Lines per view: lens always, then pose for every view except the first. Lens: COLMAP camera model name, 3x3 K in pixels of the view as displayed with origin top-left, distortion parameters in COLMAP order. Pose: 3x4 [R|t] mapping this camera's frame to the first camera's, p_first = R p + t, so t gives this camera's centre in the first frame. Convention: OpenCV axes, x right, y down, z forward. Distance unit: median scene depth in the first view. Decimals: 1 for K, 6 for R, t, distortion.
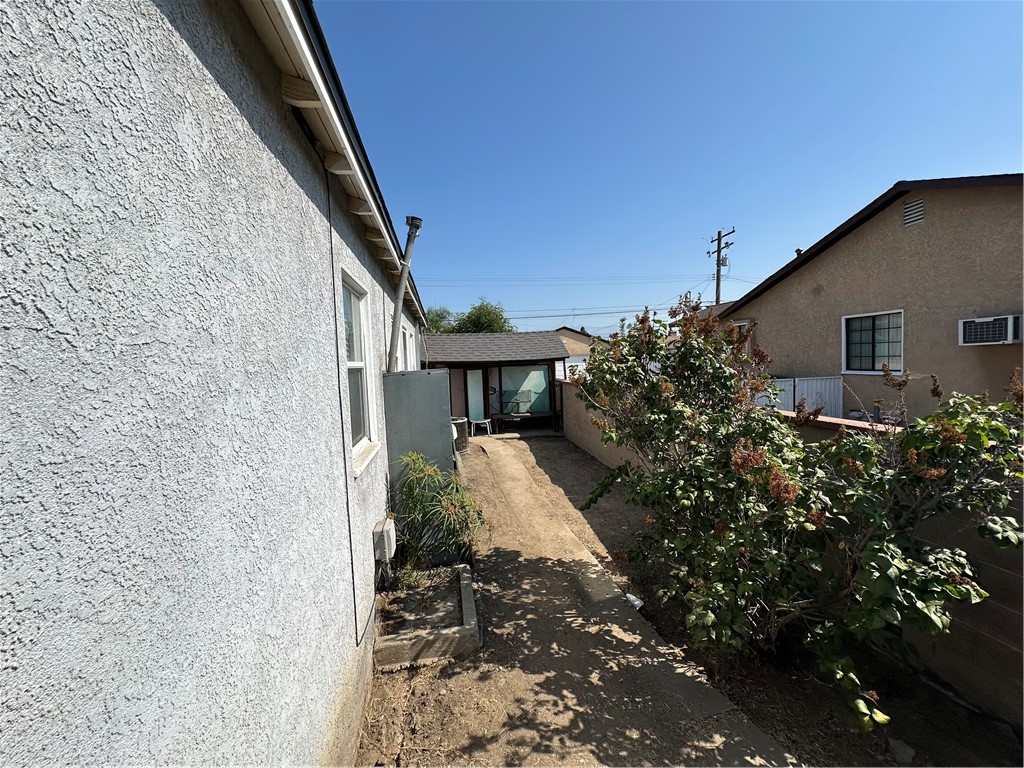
lens RADIAL K [[412.6, 0, 512.6], [0, 412.6, 382.3], [0, 0, 1]] dist [0.000100, 0.000502]
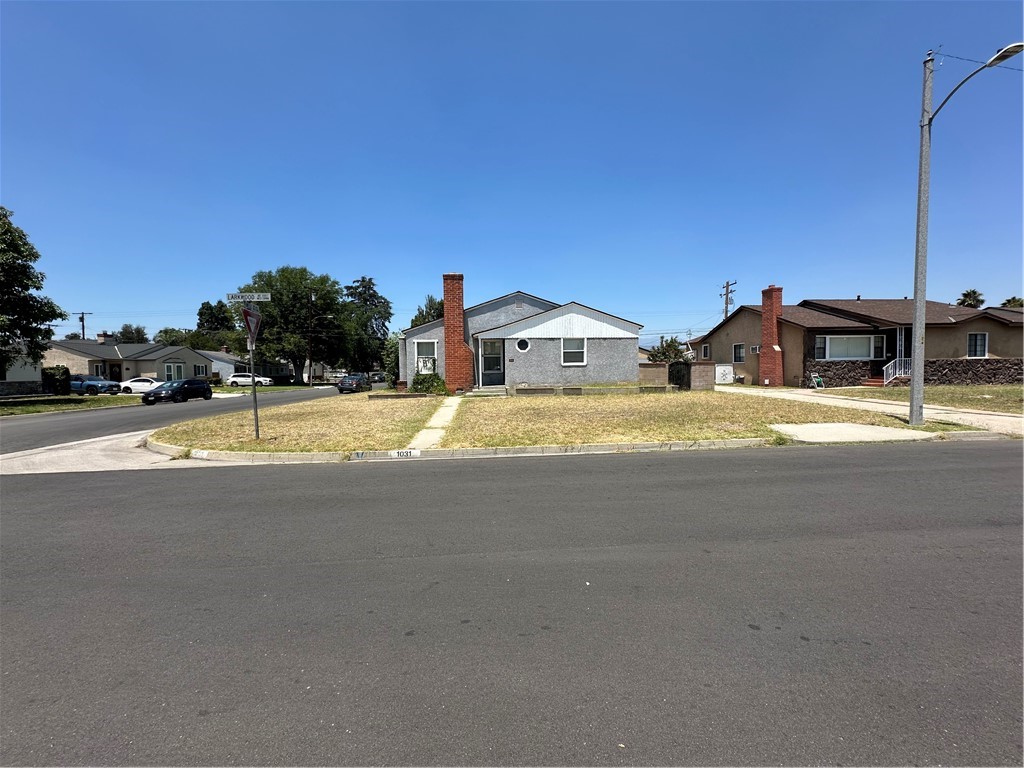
lens RADIAL K [[412.6, 0, 511.9], [0, 412.6, 380.5], [0, 0, 1]] dist [0.000100, 0.000502]
pose [[0.995135, 0.024442, -0.095441, -0.141499], [-0.027084, 0.999282, -0.026486, 0.063363], [0.094725, 0.028942, 0.995083, -0.593678]]
